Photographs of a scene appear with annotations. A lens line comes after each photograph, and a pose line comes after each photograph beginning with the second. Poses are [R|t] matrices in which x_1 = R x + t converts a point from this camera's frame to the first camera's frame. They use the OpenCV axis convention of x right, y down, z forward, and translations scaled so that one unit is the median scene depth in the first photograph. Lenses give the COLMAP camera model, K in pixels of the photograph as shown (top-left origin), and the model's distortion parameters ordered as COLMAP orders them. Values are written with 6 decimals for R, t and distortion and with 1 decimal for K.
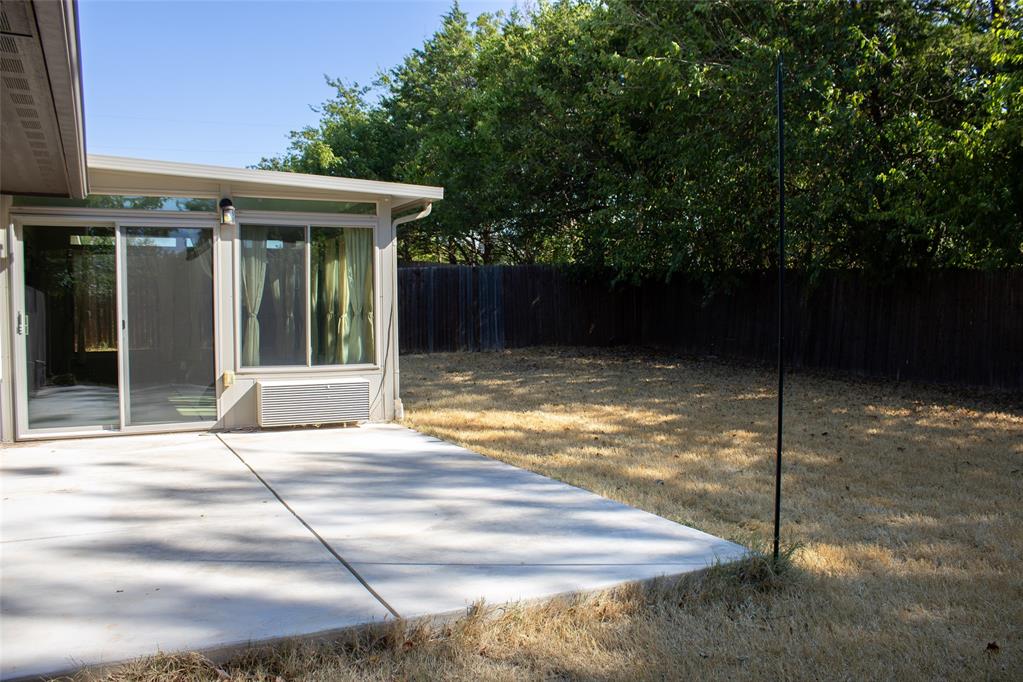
lens RADIAL K [[849.3, 0, 511.5], [0, 849.3, 341.0], [0, 0, 1]] dist [-0.161779, 0.135395]
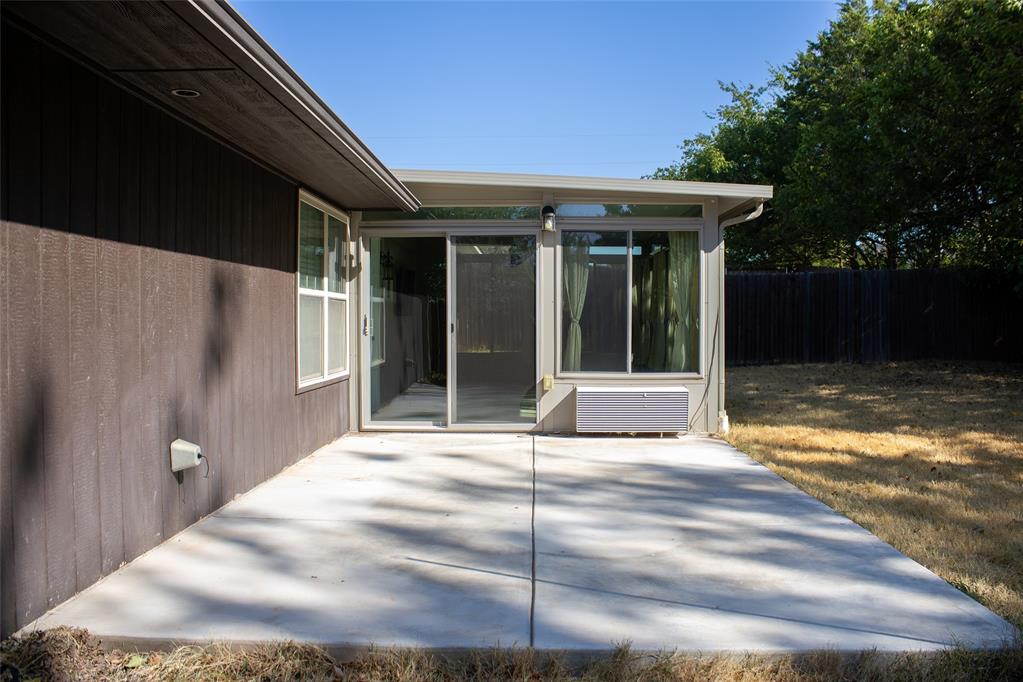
lens RADIAL K [[849.3, 0, 511.5], [0, 849.3, 341.0], [0, 0, 1]] dist [-0.161779, 0.135395]
pose [[0.882680, 0.019256, -0.469579, 0.101032], [-0.023190, 0.999728, -0.002594, -0.001906], [0.469401, 0.013179, 0.882887, 0.061908]]
